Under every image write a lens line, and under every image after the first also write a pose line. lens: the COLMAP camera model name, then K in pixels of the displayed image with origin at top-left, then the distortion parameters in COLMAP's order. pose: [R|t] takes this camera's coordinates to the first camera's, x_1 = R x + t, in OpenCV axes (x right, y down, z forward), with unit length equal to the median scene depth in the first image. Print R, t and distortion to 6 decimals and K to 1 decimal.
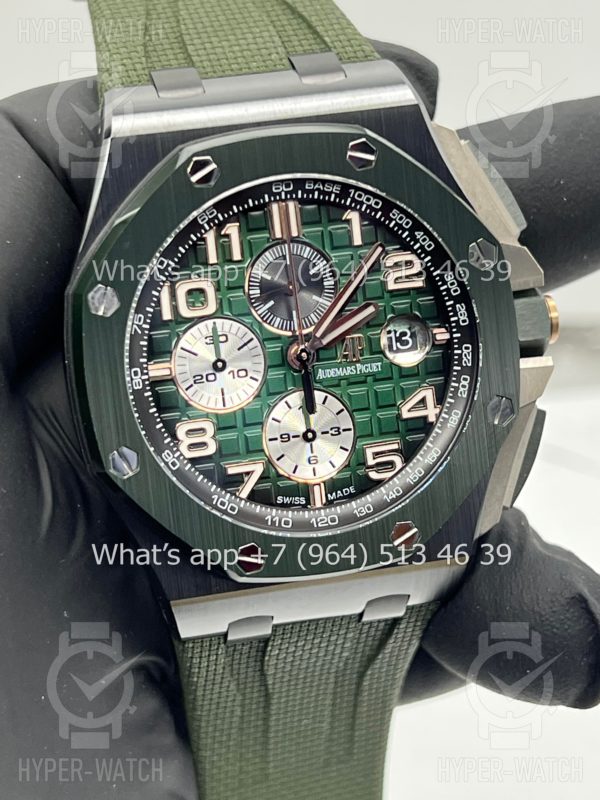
lens RADIAL K [[1896.4, 0, 300.0], [0, 1896.4, 400.0], [0, 0, 1]] dist [0.258487, 0.525701]
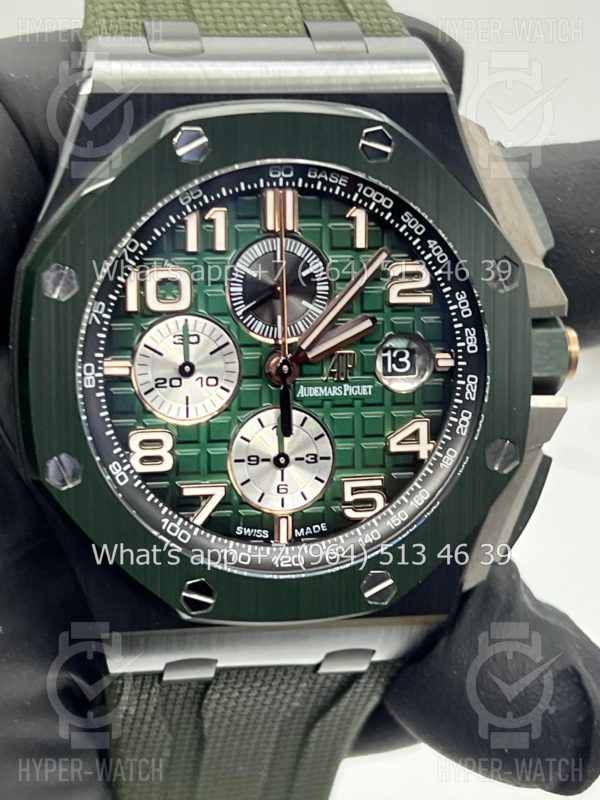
lens RADIAL K [[1896.4, 0, 300.0], [0, 1896.4, 400.0], [0, 0, 1]] dist [0.258487, 0.525701]
pose [[0.994139, 0.106806, 0.016751, -0.004119], [-0.107101, 0.994089, 0.017789, -0.025191], [-0.014752, -0.019479, 0.999701, 0.133010]]
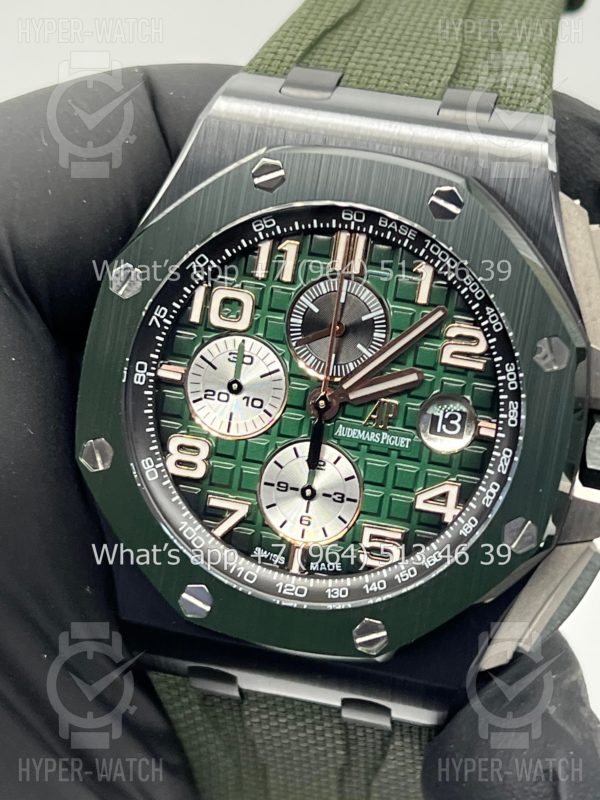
lens RADIAL K [[1896.4, 0, 300.0], [0, 1896.4, 400.0], [0, 0, 1]] dist [0.258487, 0.525701]
pose [[0.892743, 0.290056, -0.344787, 0.296646], [-0.301030, 0.953347, 0.022569, -0.041727], [0.335248, 0.083643, 0.938410, 0.159602]]
